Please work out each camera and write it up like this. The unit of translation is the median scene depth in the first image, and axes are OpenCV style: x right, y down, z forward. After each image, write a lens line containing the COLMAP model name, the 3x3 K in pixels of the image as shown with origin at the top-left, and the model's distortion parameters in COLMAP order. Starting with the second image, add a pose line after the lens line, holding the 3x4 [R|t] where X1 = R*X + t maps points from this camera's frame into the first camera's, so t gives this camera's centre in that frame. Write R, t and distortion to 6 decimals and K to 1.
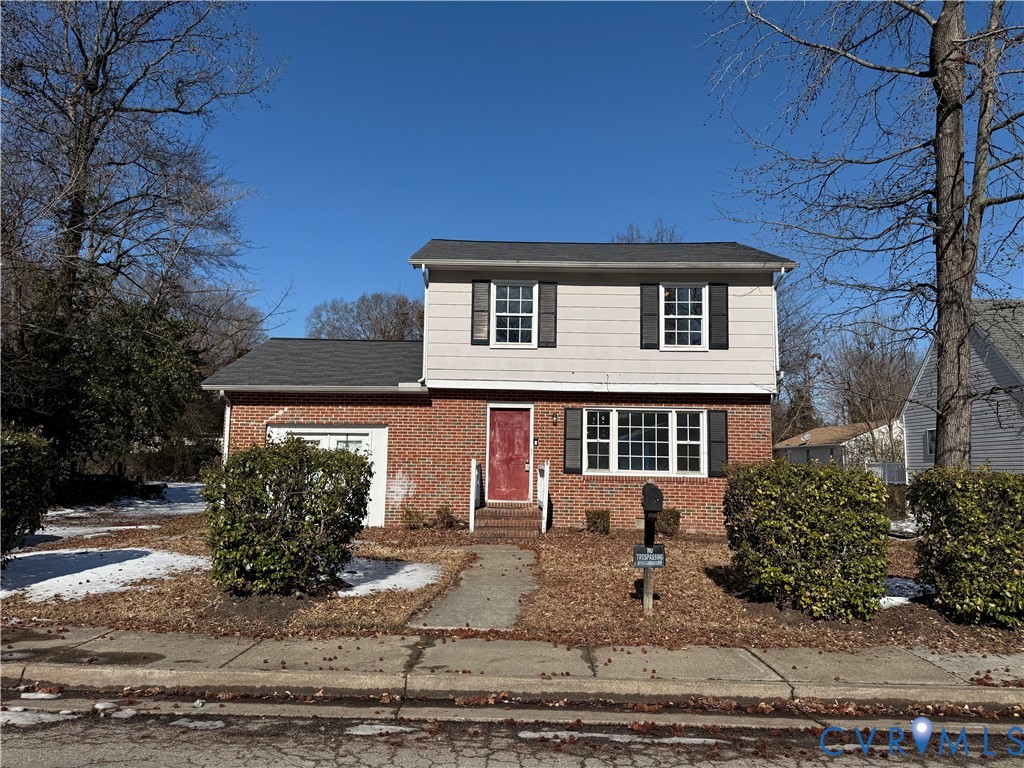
lens RADIAL K [[705.9, 0, 512.0], [0, 705.9, 384.0], [0, 0, 1]] dist [0.113888, -0.143561]
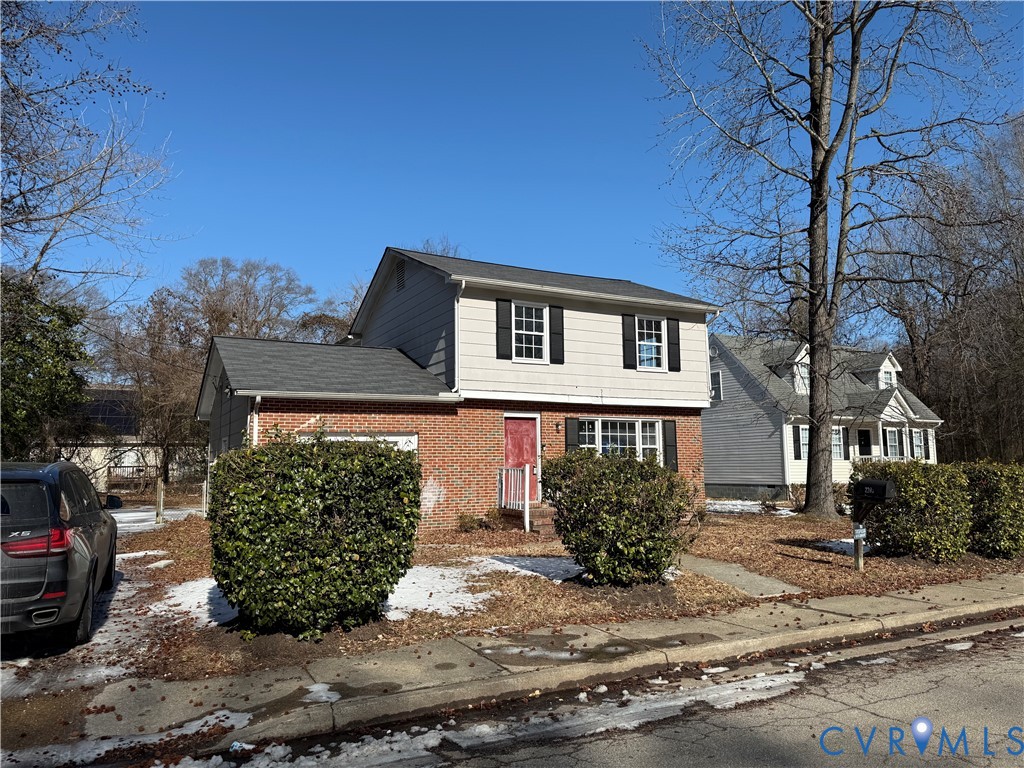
lens RADIAL K [[705.9, 0, 512.0], [0, 705.9, 384.0], [0, 0, 1]] dist [0.113888, -0.143561]
pose [[0.887431, 0.028848, 0.460038, -0.527590], [-0.029256, 0.999552, -0.006244, -0.010563], [-0.460012, -0.007918, 0.887877, 0.027355]]
